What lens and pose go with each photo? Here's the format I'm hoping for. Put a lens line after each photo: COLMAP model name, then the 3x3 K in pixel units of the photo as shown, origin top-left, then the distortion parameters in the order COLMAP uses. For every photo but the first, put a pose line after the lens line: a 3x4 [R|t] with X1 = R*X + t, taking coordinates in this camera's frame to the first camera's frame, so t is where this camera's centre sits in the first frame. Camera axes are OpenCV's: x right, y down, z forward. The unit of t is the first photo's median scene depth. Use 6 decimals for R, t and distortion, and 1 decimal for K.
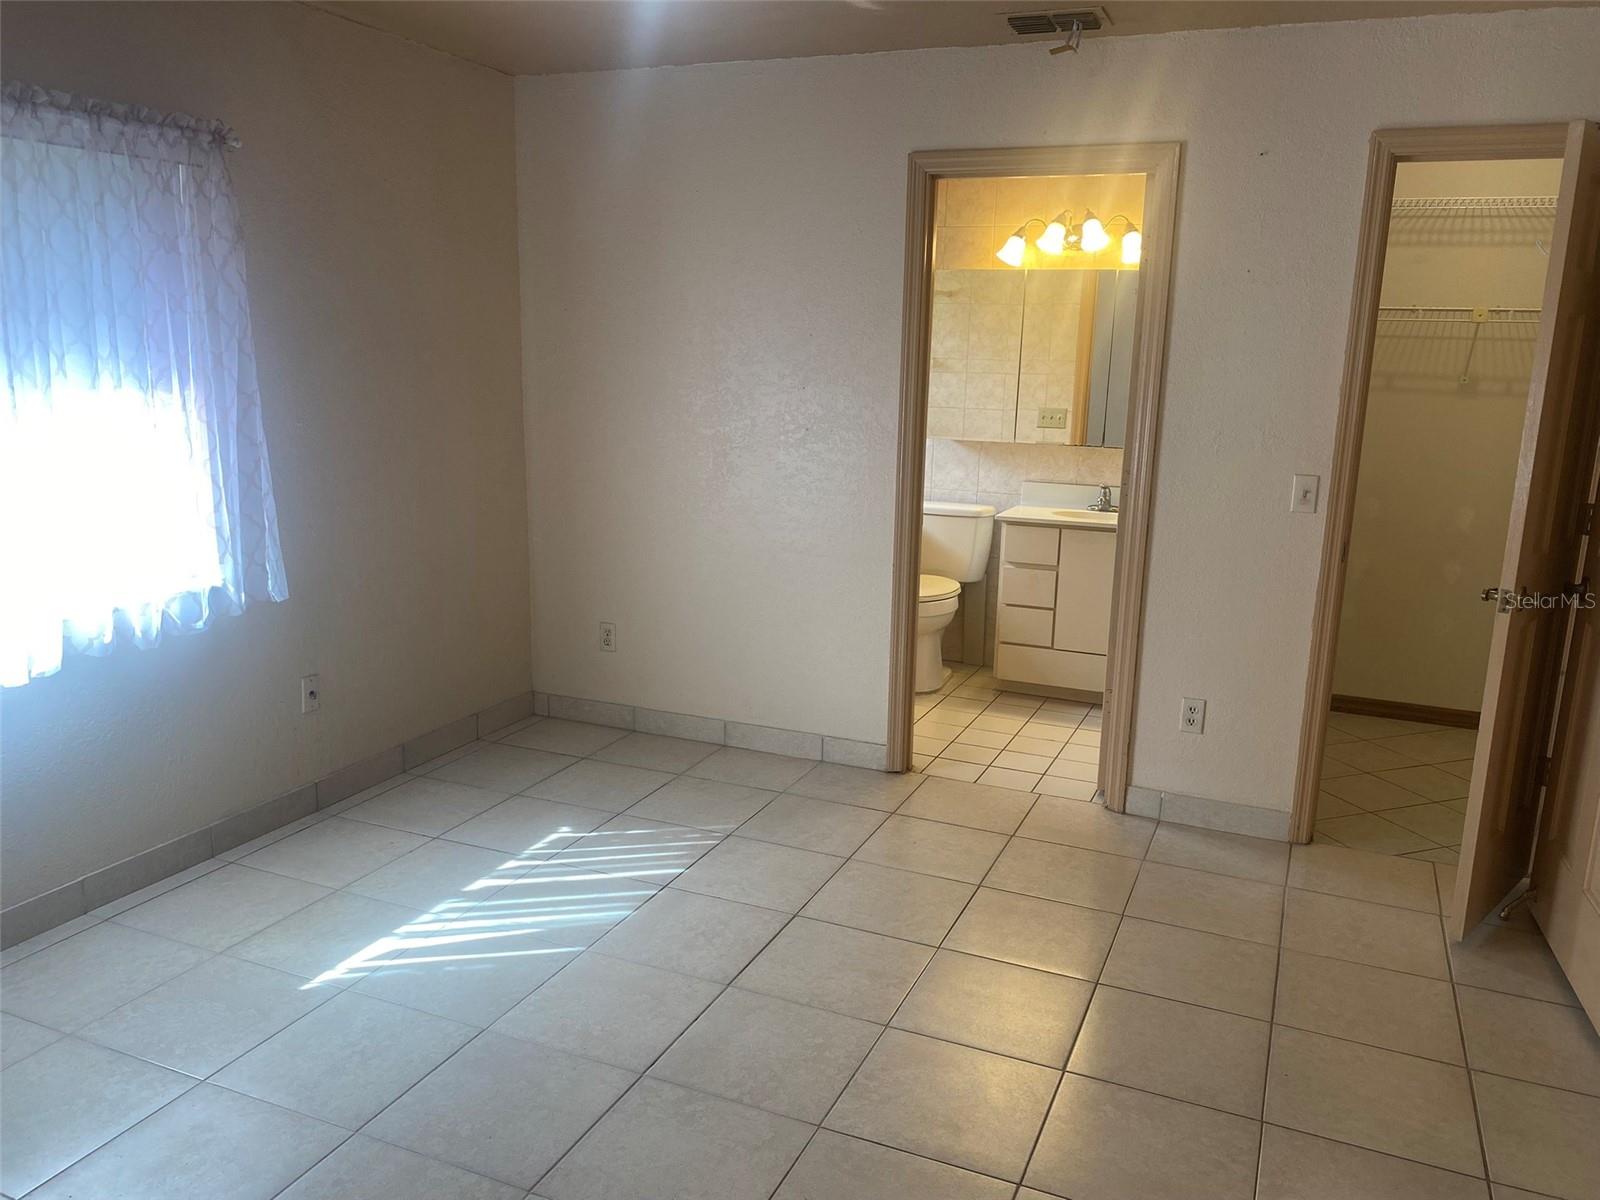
lens RADIAL K [[1217.7, 0, 798.9], [0, 1217.7, 602.4], [0, 0, 1]] dist [0.039360, -0.036779]
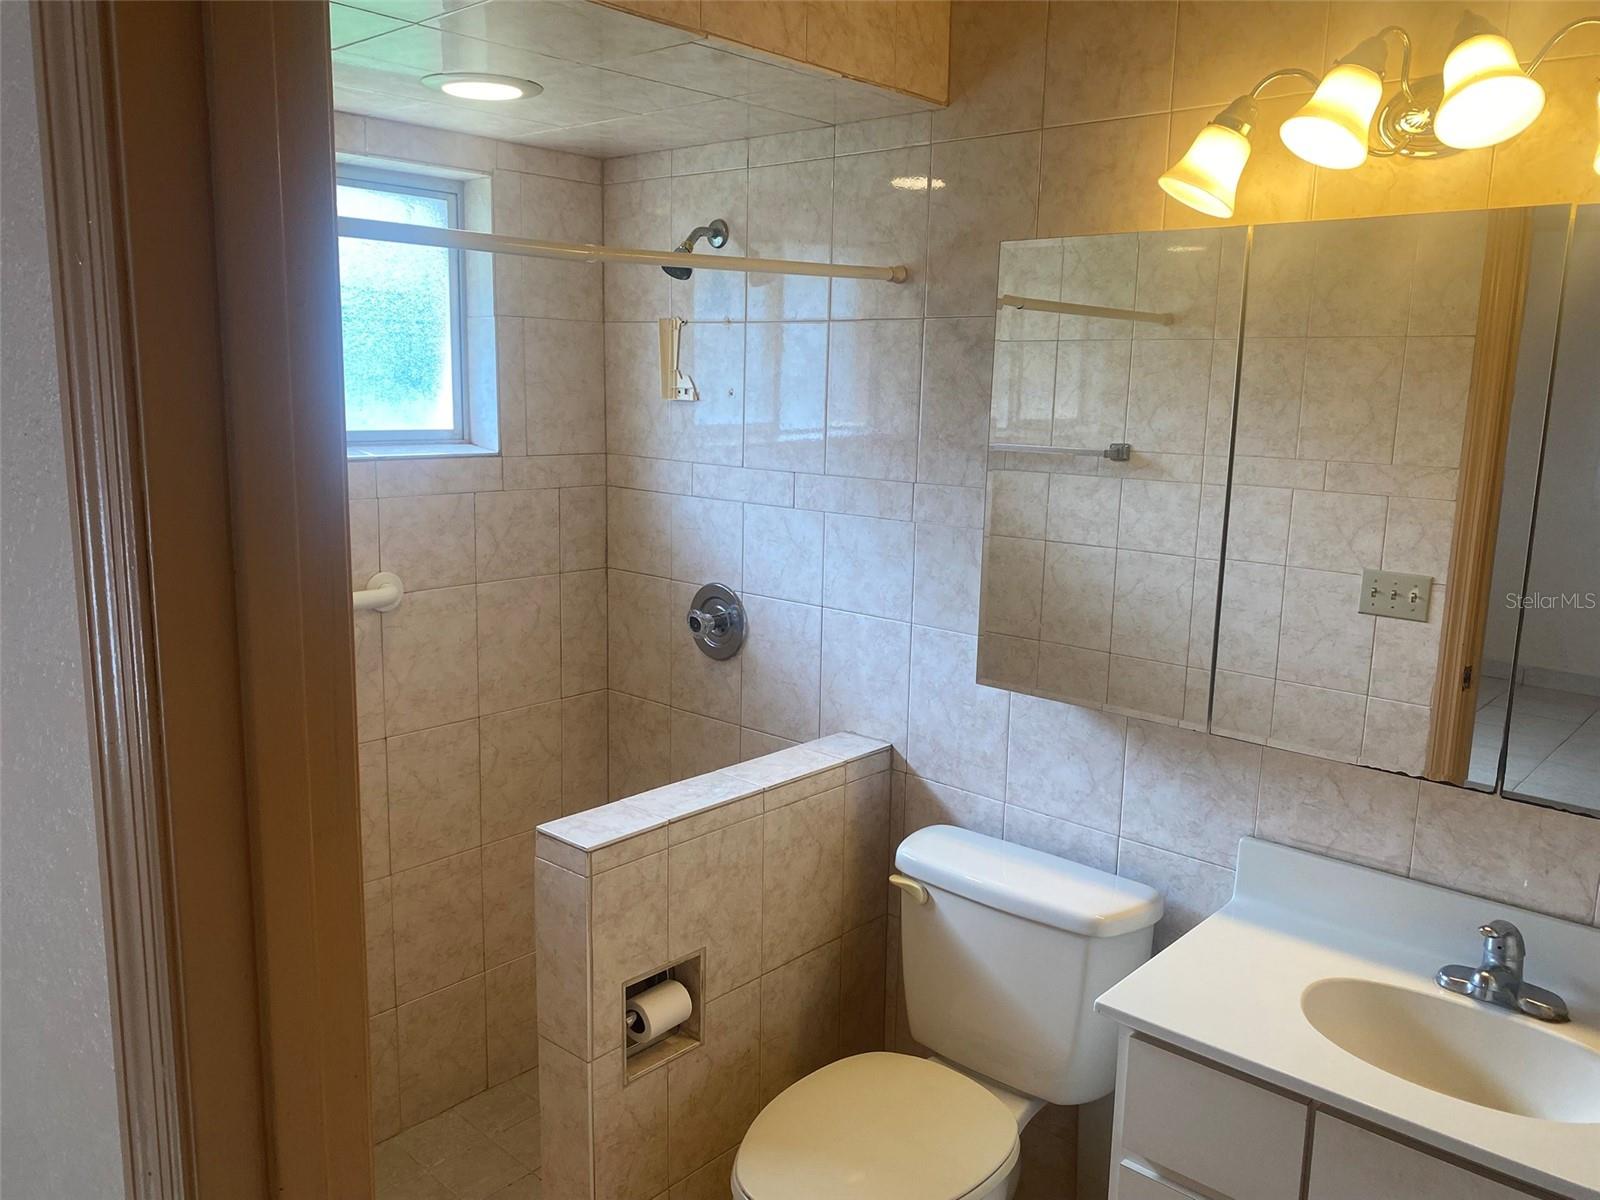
lens RADIAL K [[1217.7, 0, 782.2], [0, 1217.7, 573.9], [0, 0, 1]] dist [0.039360, -0.036779]
pose [[0.947586, 0.048006, -0.315872, 0.164128], [-0.067068, 0.996507, -0.049748, -0.145218], [0.312381, 0.068326, 0.947497, 0.615852]]
